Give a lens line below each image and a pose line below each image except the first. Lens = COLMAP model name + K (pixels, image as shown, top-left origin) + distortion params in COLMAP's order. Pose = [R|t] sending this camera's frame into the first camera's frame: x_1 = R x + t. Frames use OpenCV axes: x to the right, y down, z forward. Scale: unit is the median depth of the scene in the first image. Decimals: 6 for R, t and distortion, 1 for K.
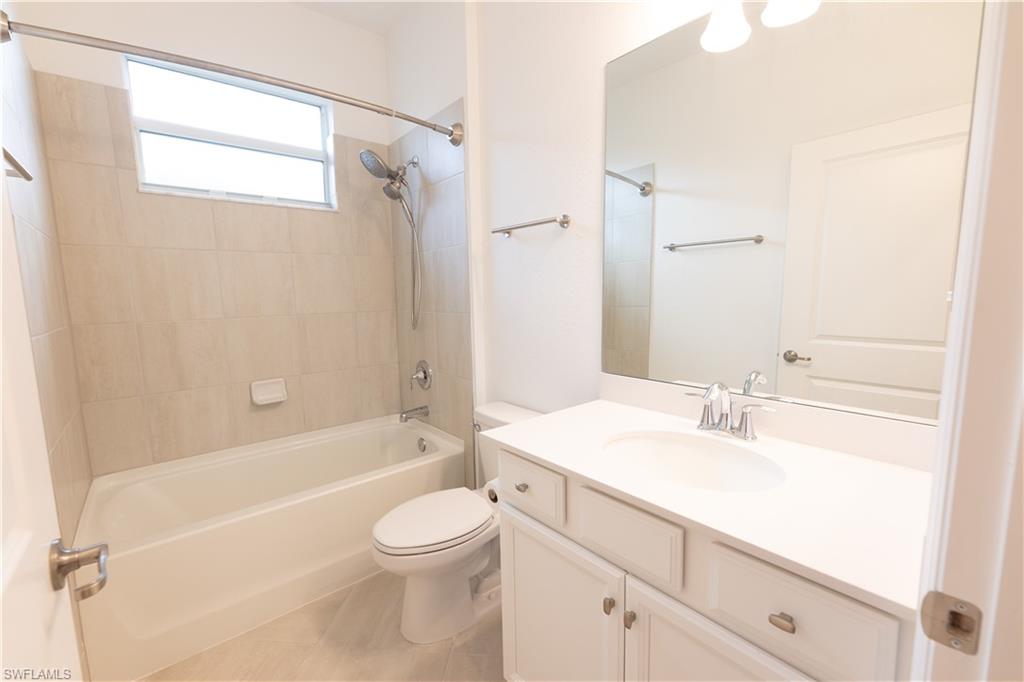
lens RADIAL K [[433.7, 0, 514.1], [0, 433.7, 342.0], [0, 0, 1]] dist [-0.000052, 0.000099]
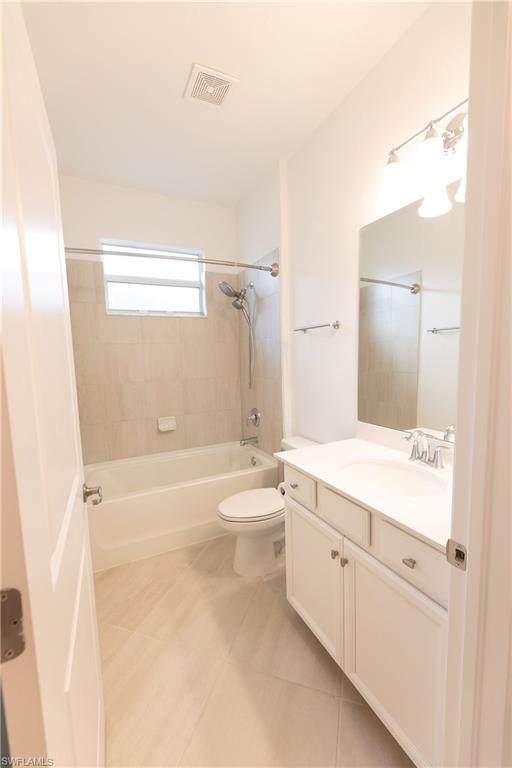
lens RADIAL K [[301.9, 0, 257.0], [0, 301.9, 389.6], [0, 0, 1]] dist [-0.000739, 0.000000]
pose [[0.972890, 0.014316, -0.230826, 0.072159], [-0.017249, 0.999794, -0.010693, -0.018528], [0.230625, 0.014385, 0.972936, -0.110583]]
